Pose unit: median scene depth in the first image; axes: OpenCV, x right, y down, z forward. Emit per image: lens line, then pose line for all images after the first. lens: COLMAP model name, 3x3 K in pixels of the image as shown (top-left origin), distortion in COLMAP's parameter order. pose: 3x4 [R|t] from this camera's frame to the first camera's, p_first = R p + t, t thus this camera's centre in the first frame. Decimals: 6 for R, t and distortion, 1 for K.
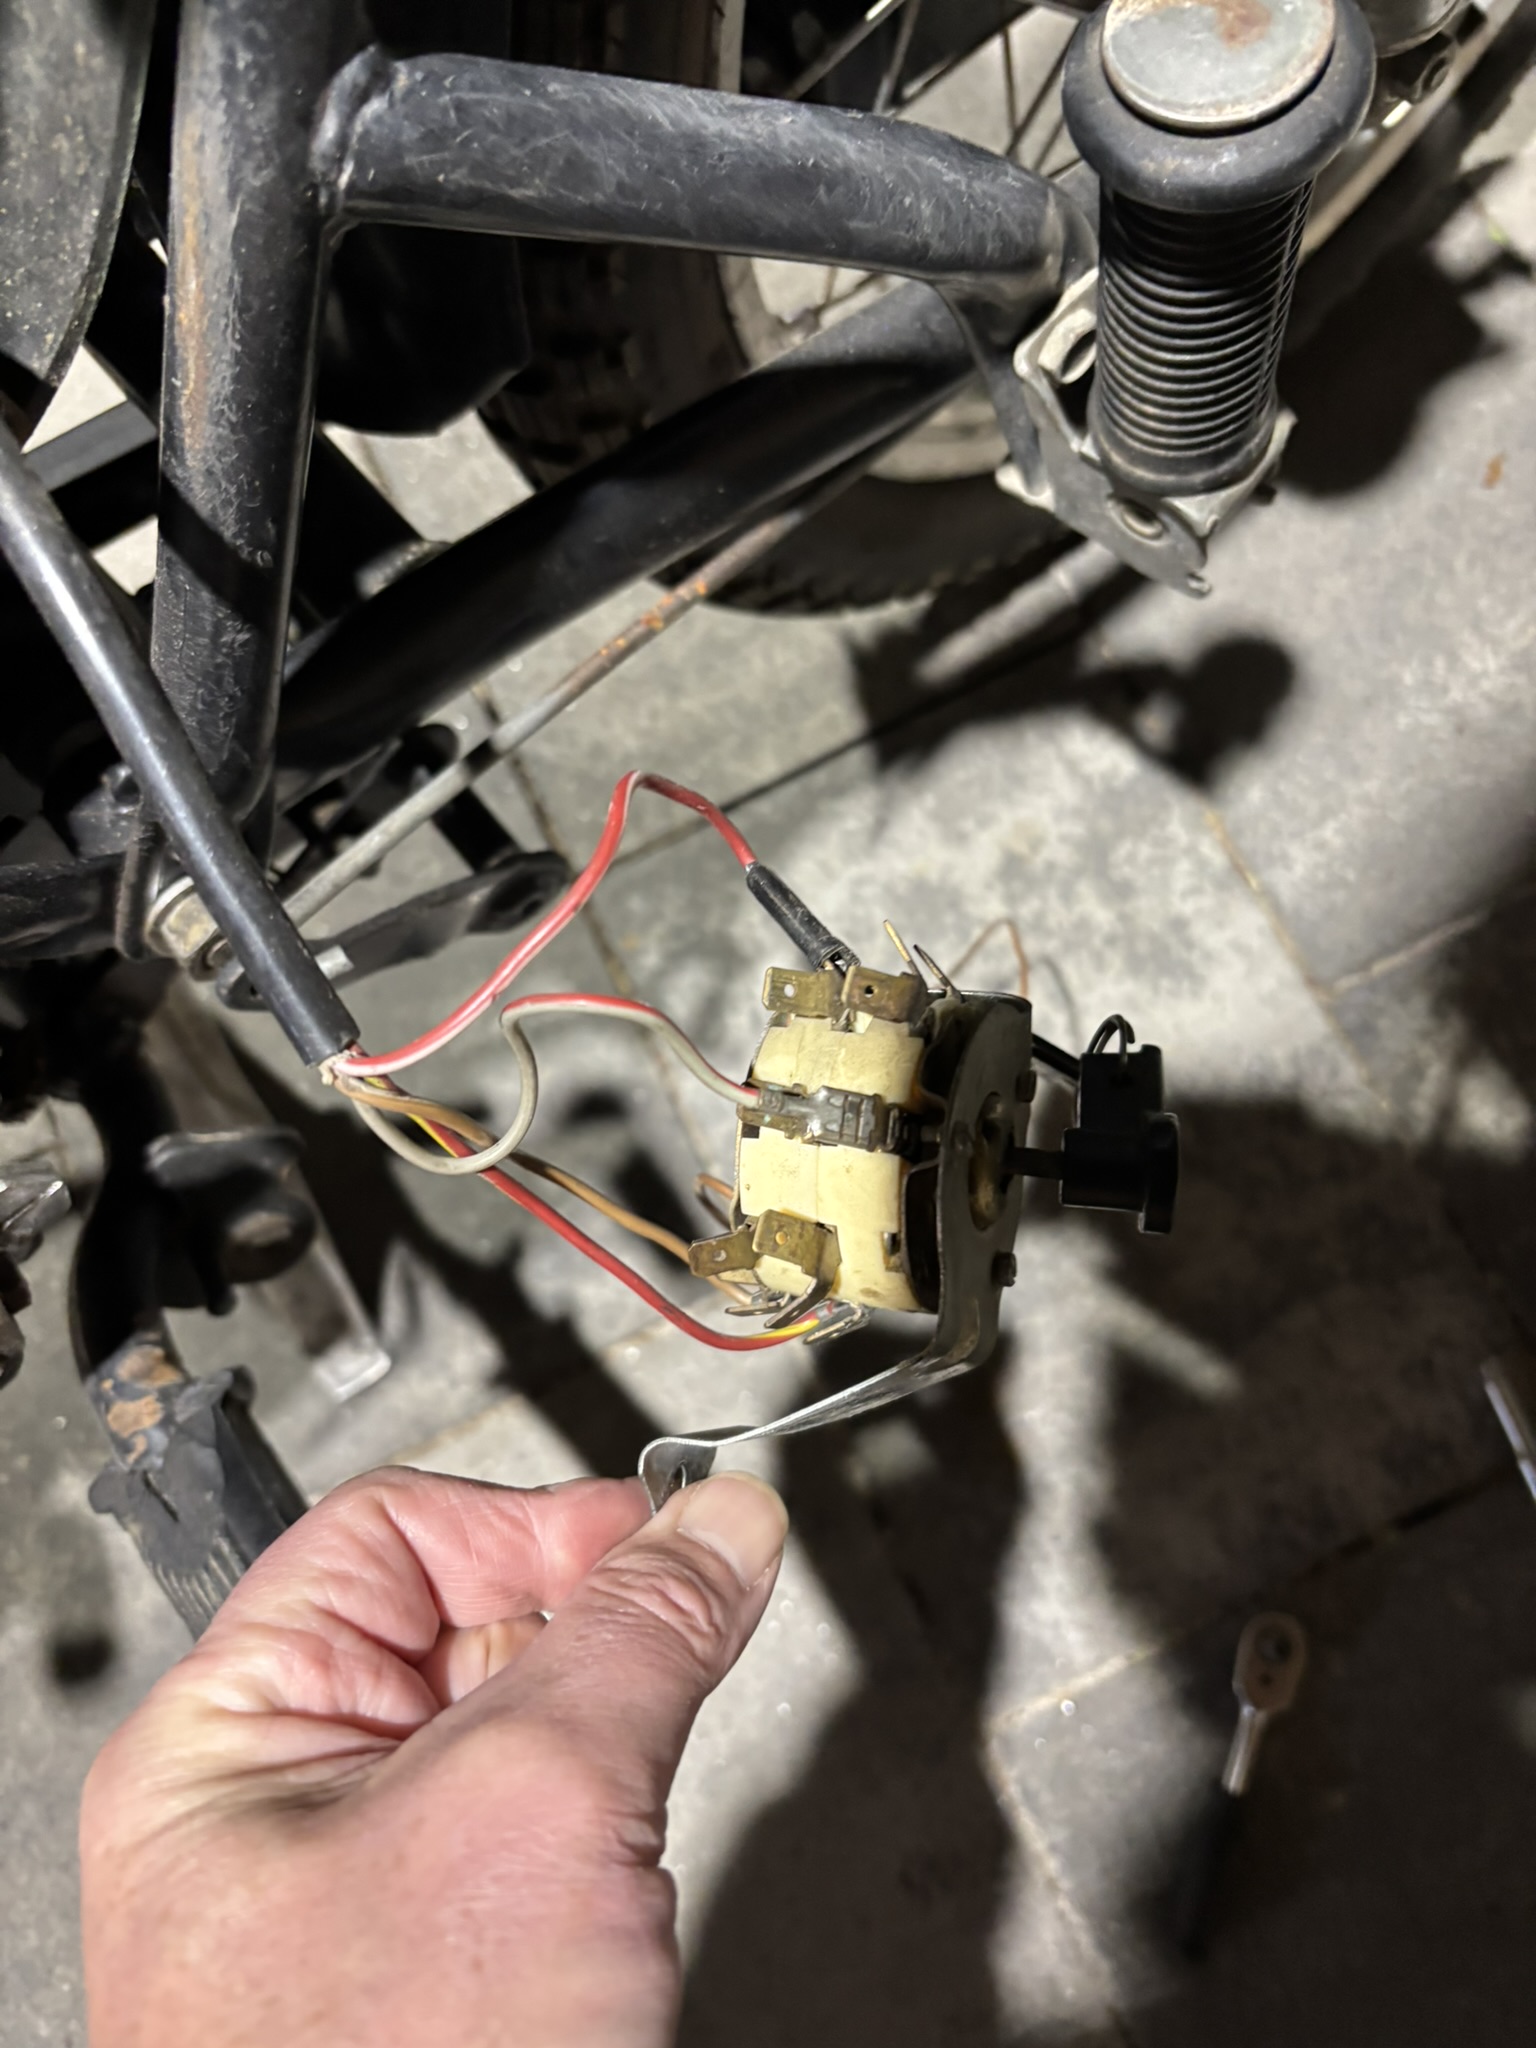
lens RADIAL K [[1592.9, 0, 775.6], [0, 1592.9, 993.8], [0, 0, 1]] dist [0.036432, -0.041494]
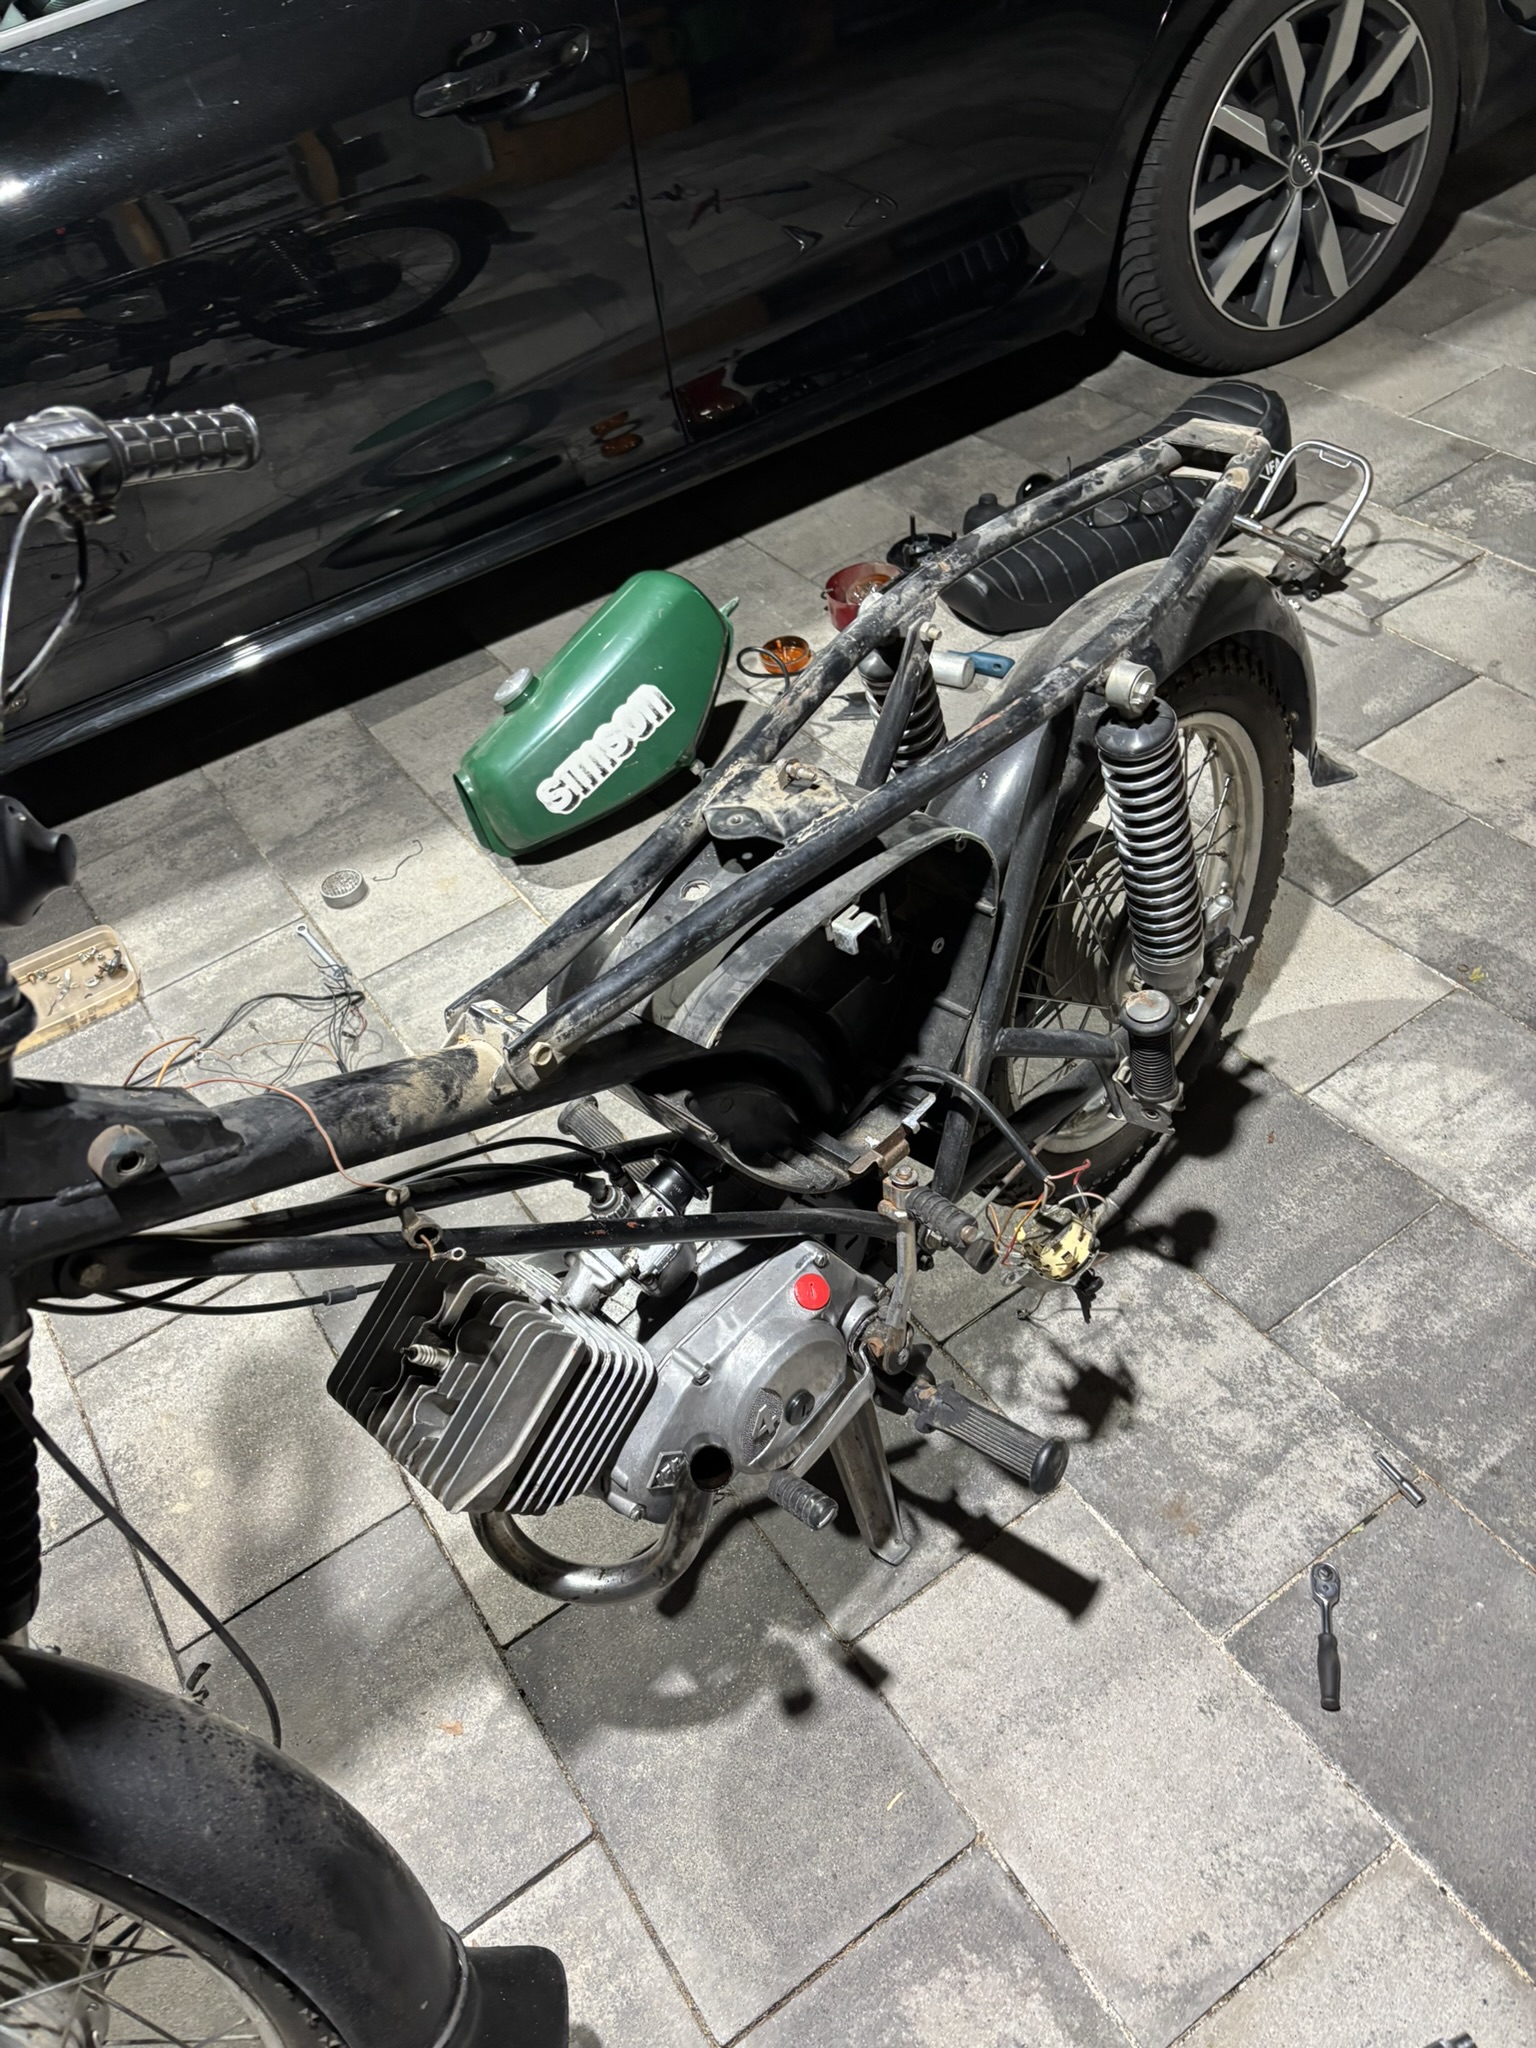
lens RADIAL K [[1592.9, 0, 775.6], [0, 1592.9, 993.8], [0, 0, 1]] dist [0.036432, -0.041494]
pose [[0.989672, -0.125317, 0.069607, -0.472798], [0.143108, 0.835496, -0.530535, 0.720520], [0.008329, 0.535017, 0.844800, -1.263933]]
